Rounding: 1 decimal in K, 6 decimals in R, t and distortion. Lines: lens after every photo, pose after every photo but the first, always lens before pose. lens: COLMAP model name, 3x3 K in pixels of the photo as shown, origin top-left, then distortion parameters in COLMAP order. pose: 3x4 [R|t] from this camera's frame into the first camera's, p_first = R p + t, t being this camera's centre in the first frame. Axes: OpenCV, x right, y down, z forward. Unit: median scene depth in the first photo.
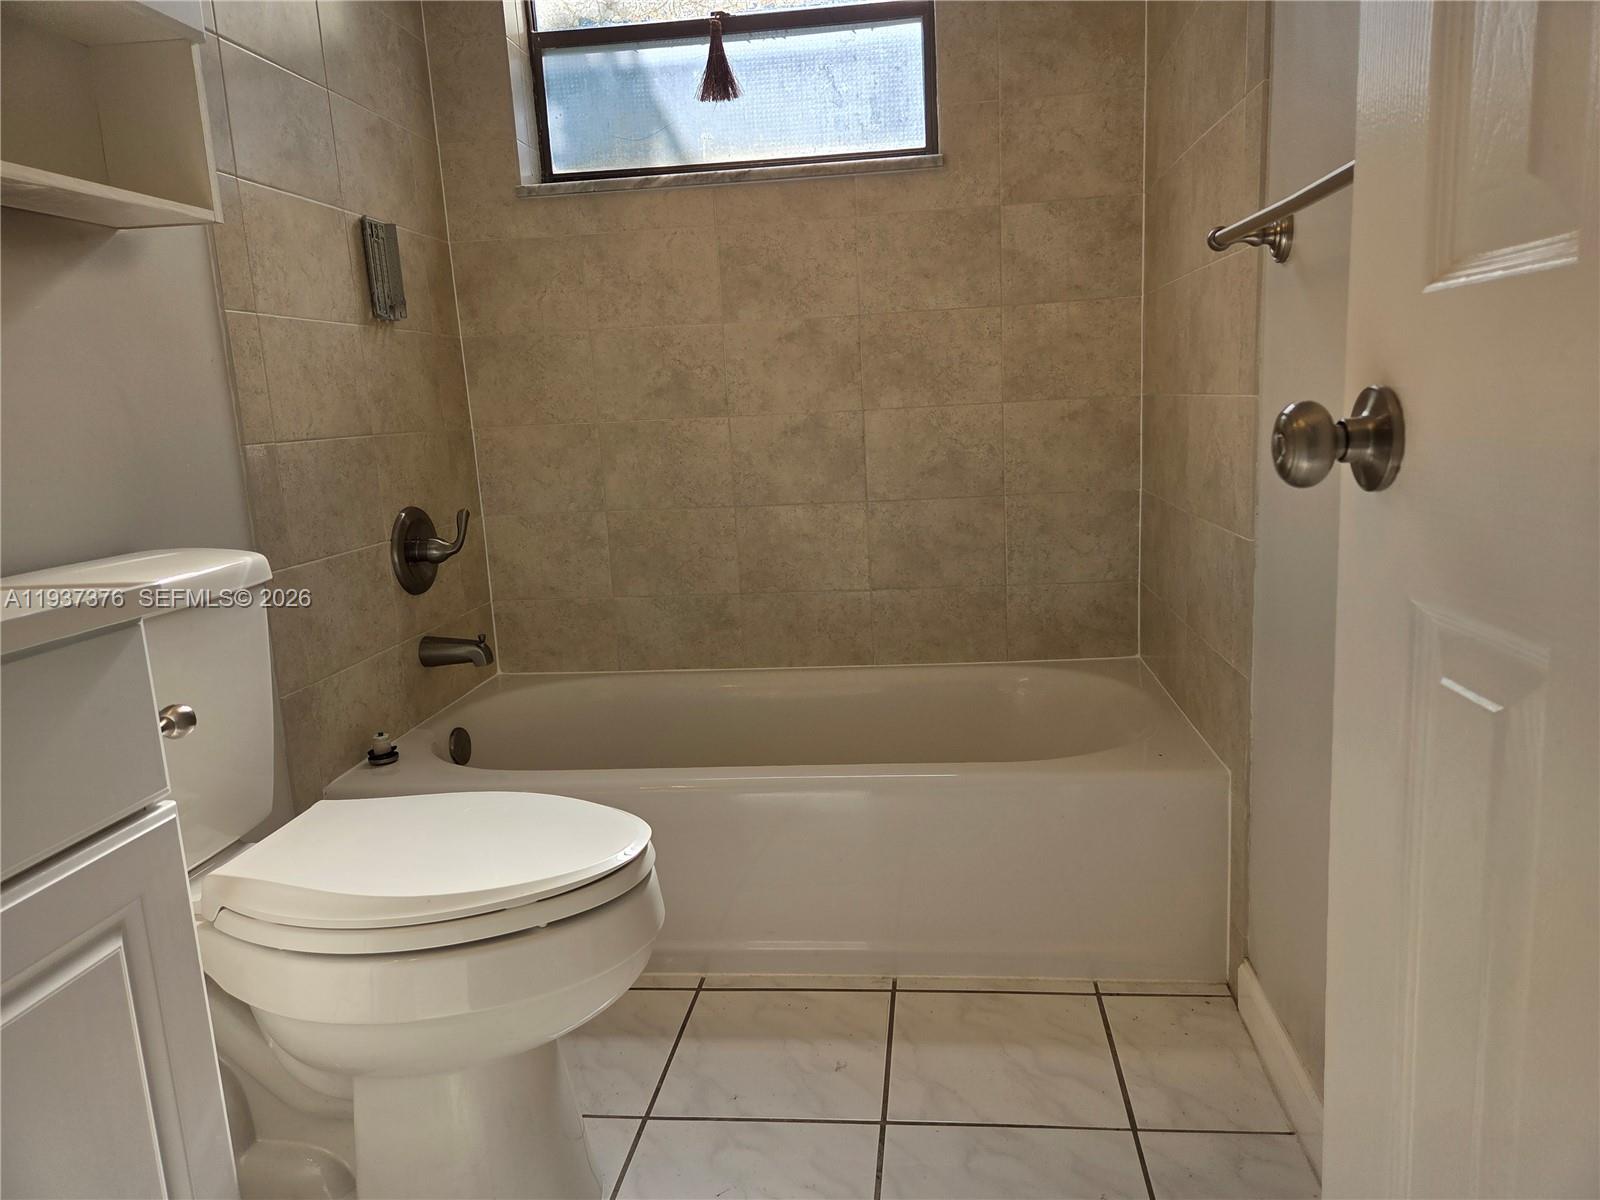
lens RADIAL K [[1077.8, 0, 807.7], [0, 1077.8, 594.7], [0, 0, 1]] dist [0.053321, -0.022981]
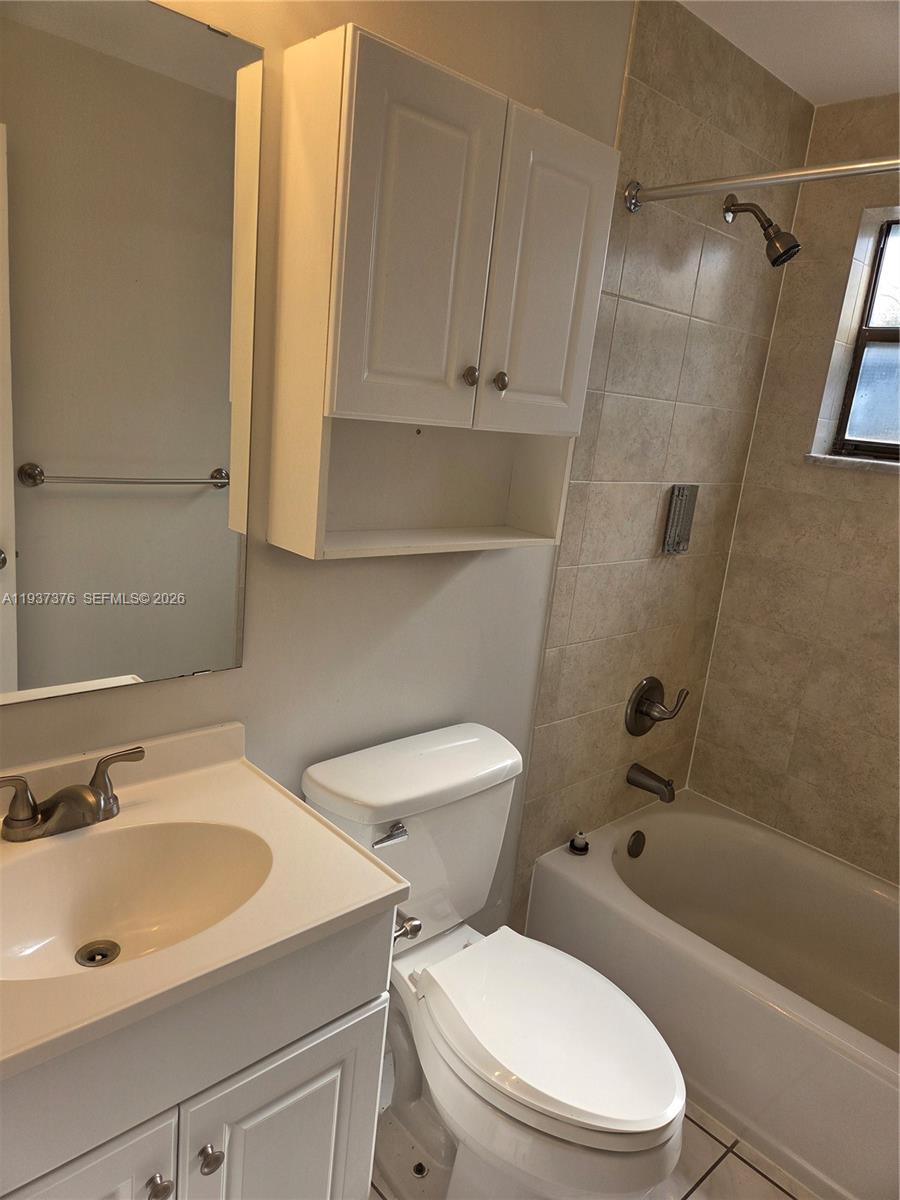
lens RADIAL K [[808.3, 0, 454.5], [0, 808.3, 602.0], [0, 0, 1]] dist [0.053321, -0.022981]
pose [[0.754718, 0.283812, -0.591483, 0.041478], [-0.253278, 0.957733, 0.136373, -0.265012], [0.605187, 0.046887, 0.794701, -0.001753]]
